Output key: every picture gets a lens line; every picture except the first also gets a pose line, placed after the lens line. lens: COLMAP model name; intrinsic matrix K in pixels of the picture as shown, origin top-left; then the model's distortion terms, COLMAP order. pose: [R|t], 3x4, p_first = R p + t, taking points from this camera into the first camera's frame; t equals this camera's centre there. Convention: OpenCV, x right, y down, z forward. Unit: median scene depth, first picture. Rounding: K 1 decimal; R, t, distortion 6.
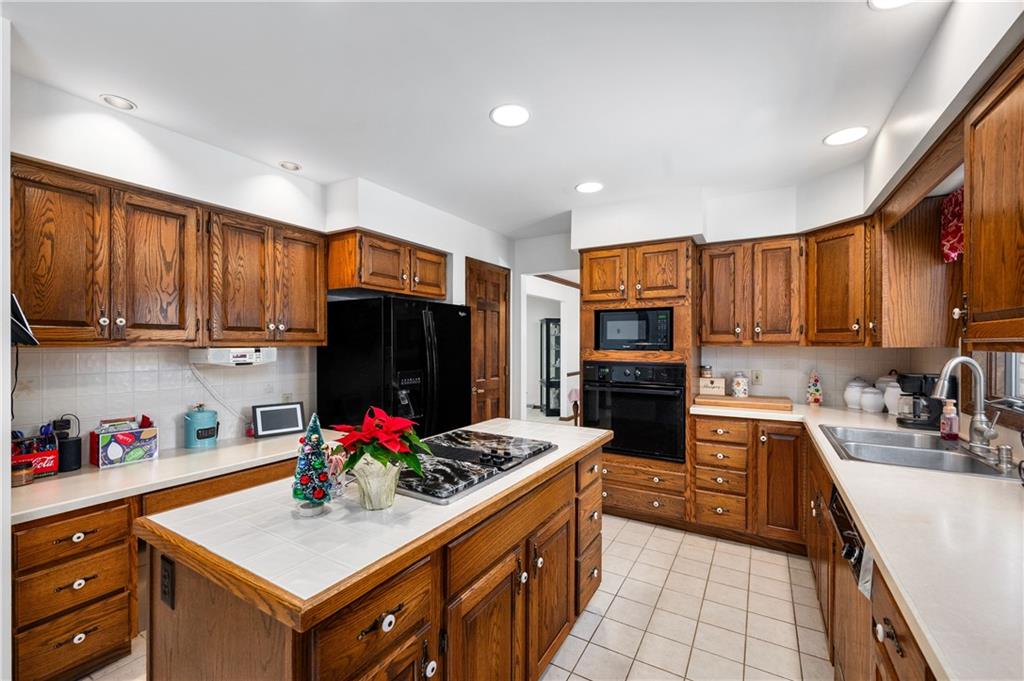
lens RADIAL K [[425.7, 0, 518.3], [0, 425.7, 344.2], [0, 0, 1]] dist [-0.001728, -0.000516]
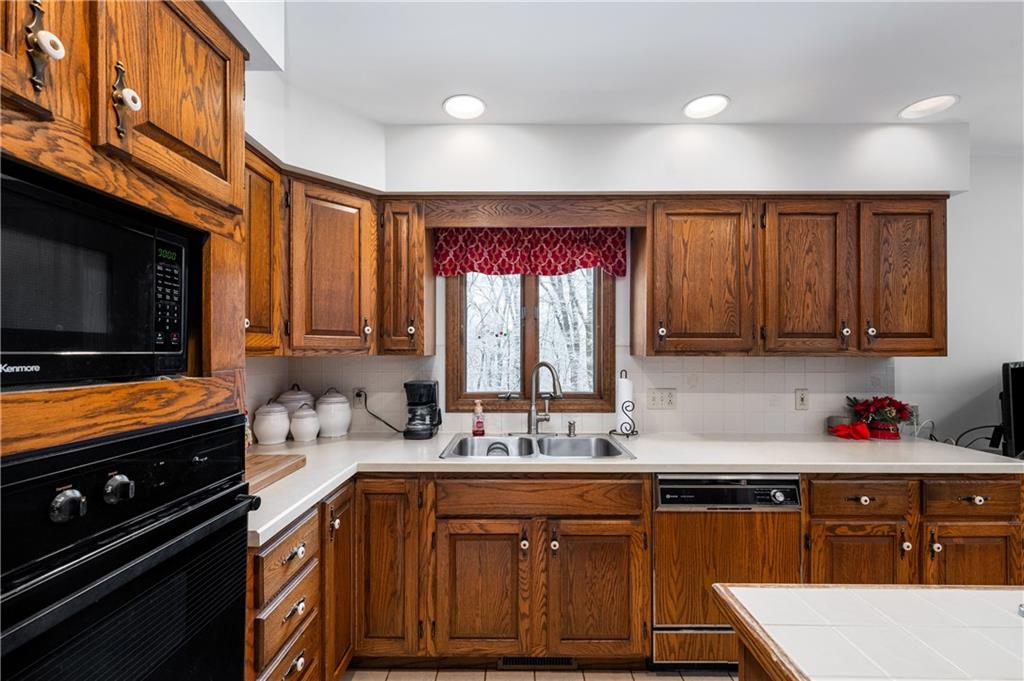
lens RADIAL K [[425.7, 0, 515.9], [0, 425.7, 351.6], [0, 0, 1]] dist [-0.001728, -0.000516]
pose [[-0.502178, -0.000461, 0.864764, -0.015554], [0.000916, 0.999999, 0.001065, -0.001356], [-0.864764, 0.001327, -0.502177, 0.984008]]
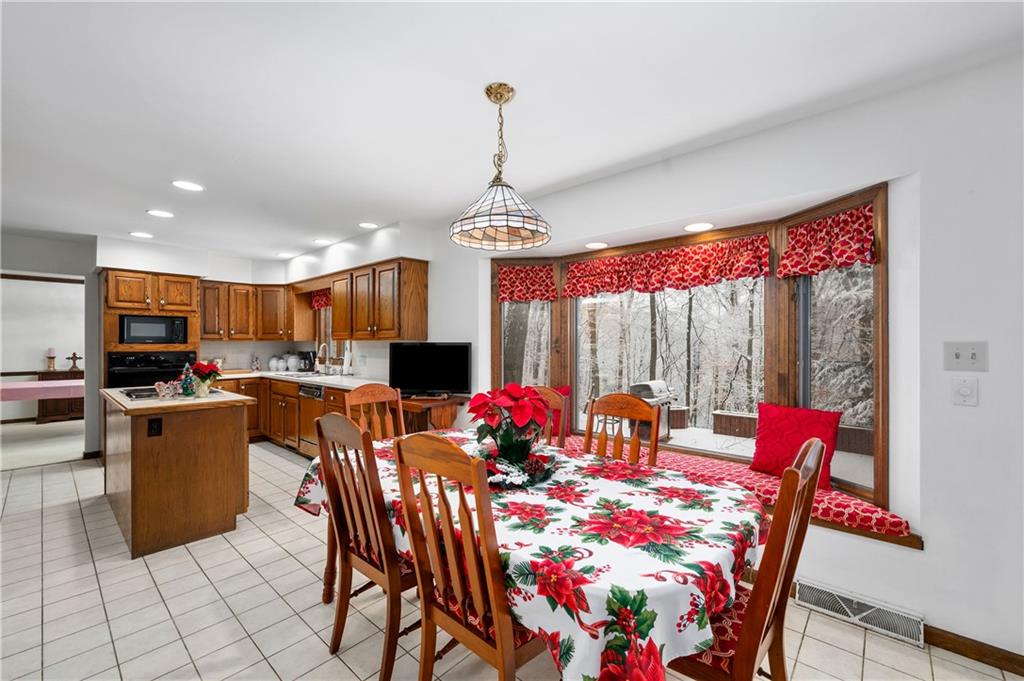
lens RADIAL K [[425.7, 0, 513.5], [0, 425.7, 343.0], [0, 0, 1]] dist [-0.001728, -0.000516]
pose [[0.197187, -0.001740, 0.980364, -1.020053], [0.004794, 0.999988, 0.000811, 0.018668], [-0.980354, 0.004540, 0.197193, -0.570746]]
